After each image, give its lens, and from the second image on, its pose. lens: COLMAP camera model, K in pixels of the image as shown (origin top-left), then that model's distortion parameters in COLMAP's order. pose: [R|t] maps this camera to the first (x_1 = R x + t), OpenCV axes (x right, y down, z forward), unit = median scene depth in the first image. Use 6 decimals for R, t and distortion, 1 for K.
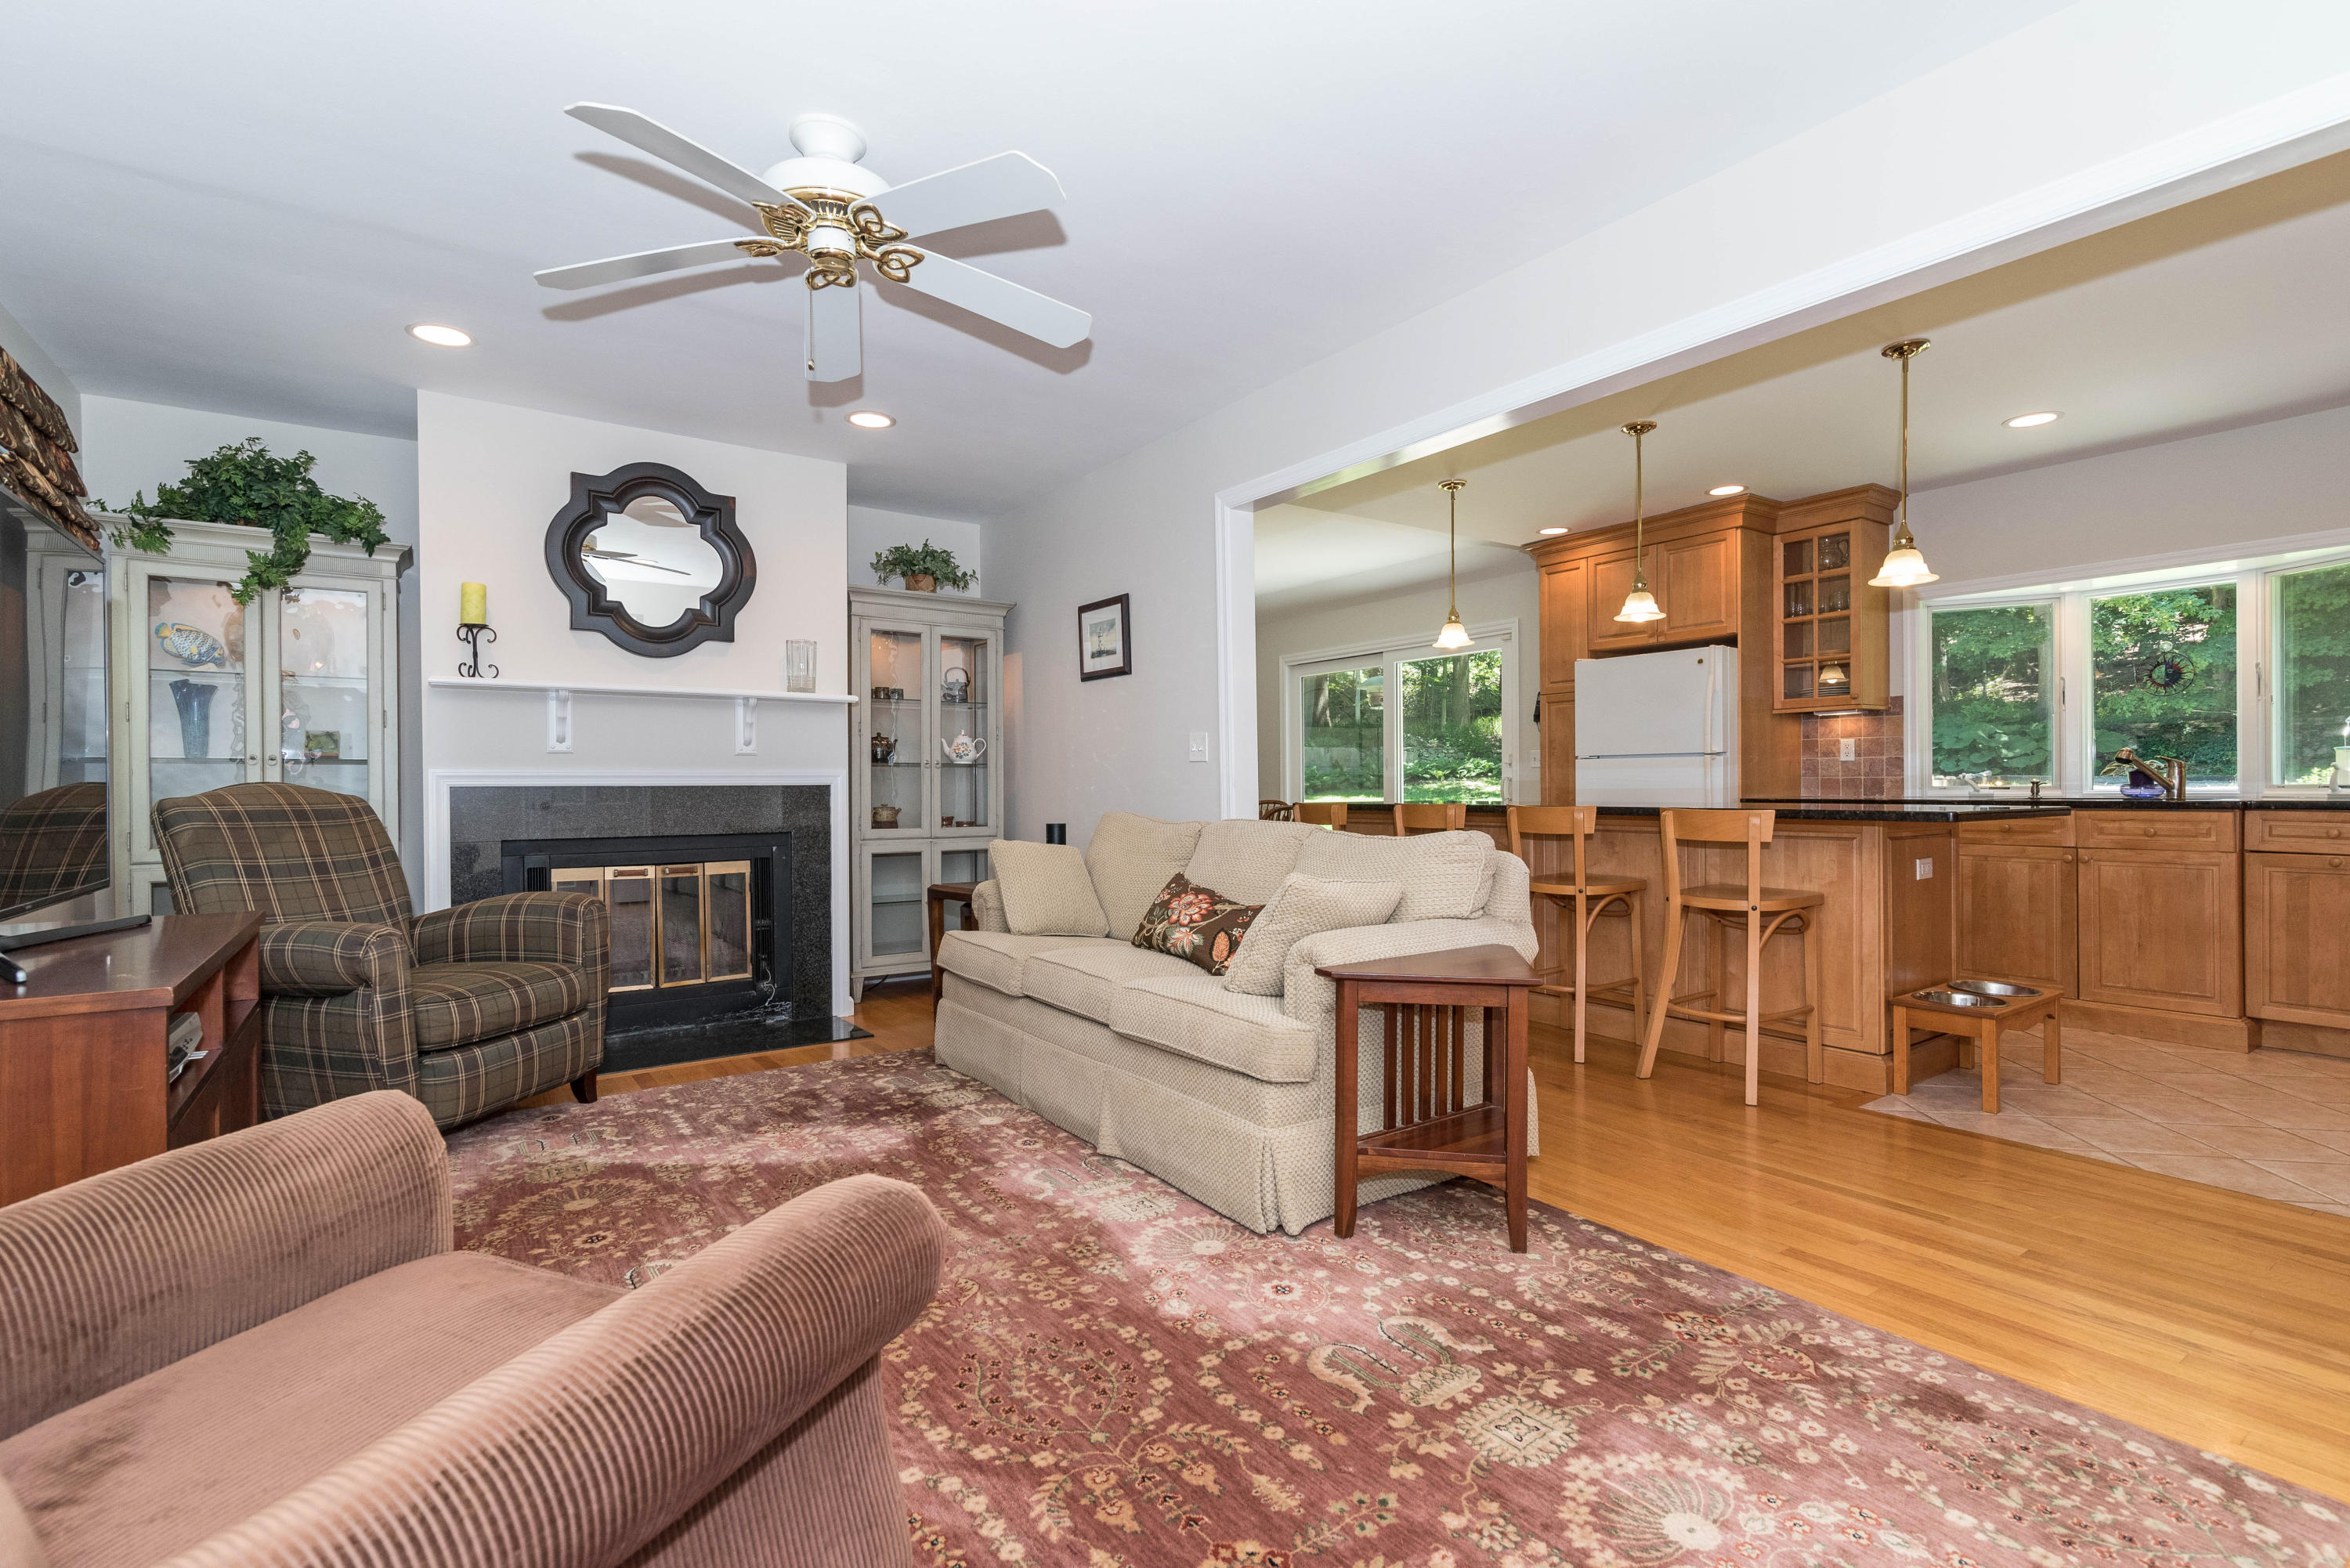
lens RADIAL K [[1064.7, 0, 1170.9], [0, 1064.7, 784.8], [0, 0, 1]] dist [0.005103, 0.000726]
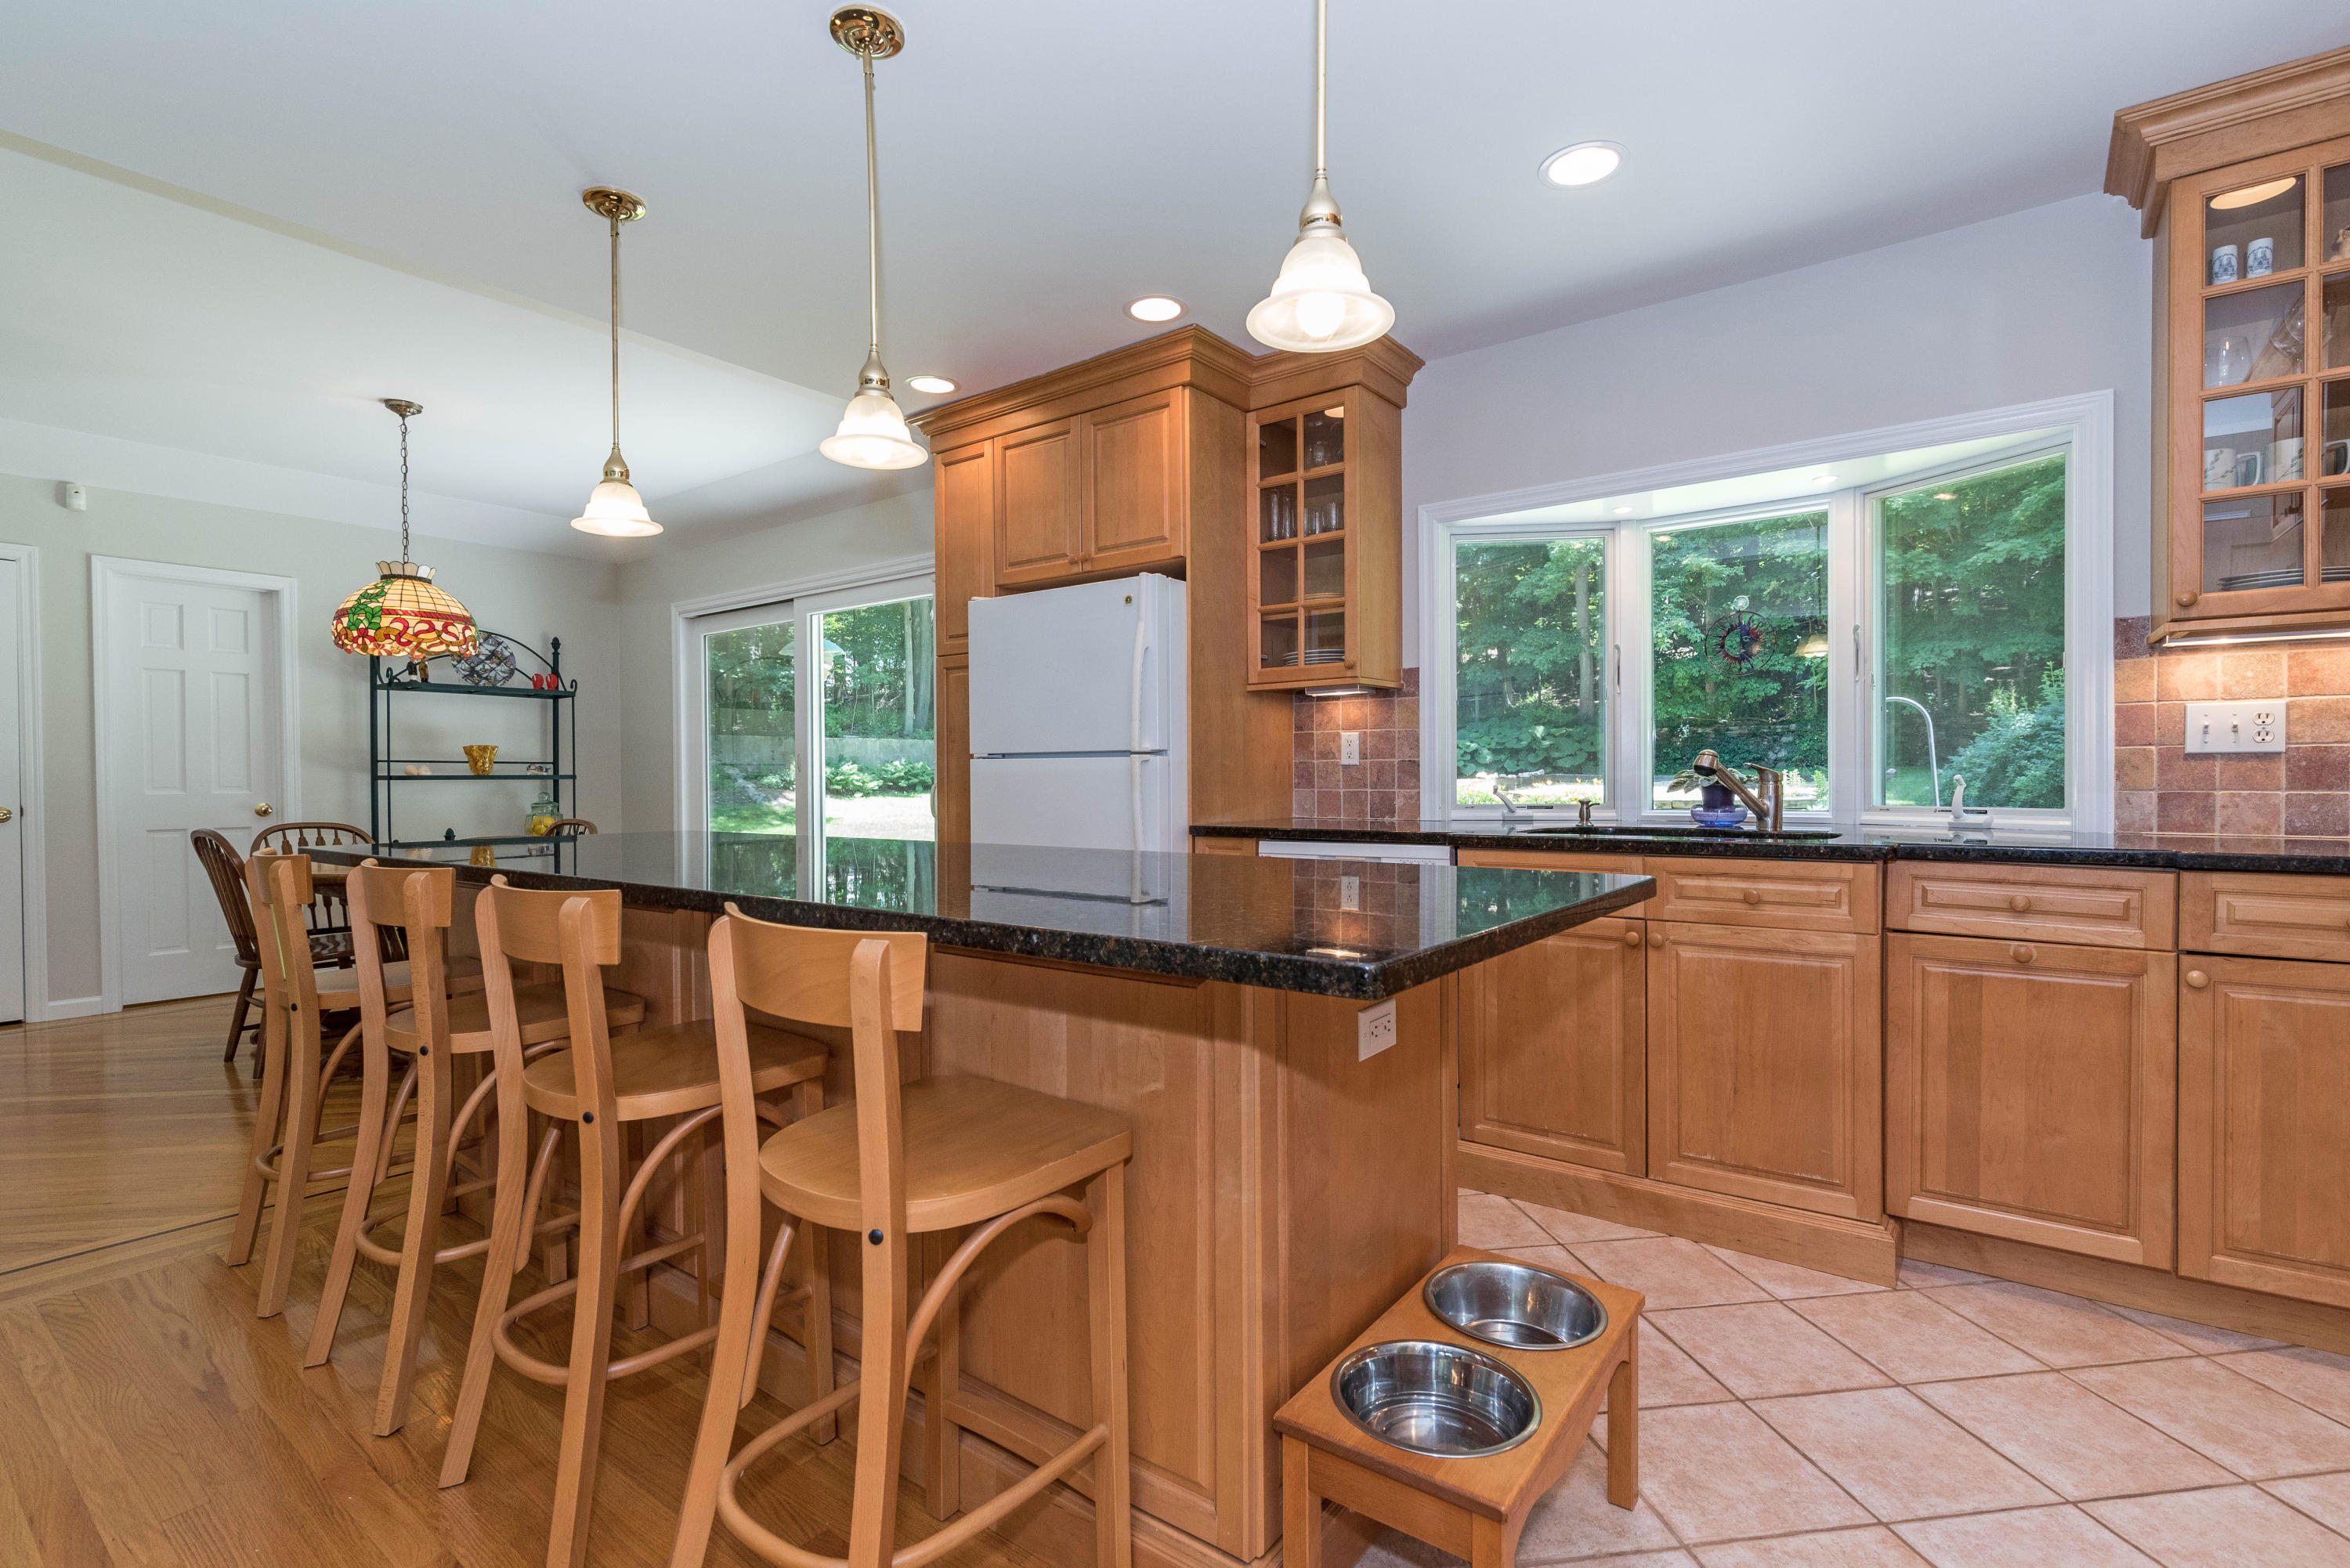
lens RADIAL K [[1064.7, 0, 1184.4], [0, 1064.7, 784.9], [0, 0, 1]] dist [0.005103, 0.000726]
pose [[0.946954, -0.001602, 0.321364, 0.454212], [0.000065, 0.999989, 0.004794, -0.018620], [-0.321368, -0.004519, 0.946944, 0.570017]]
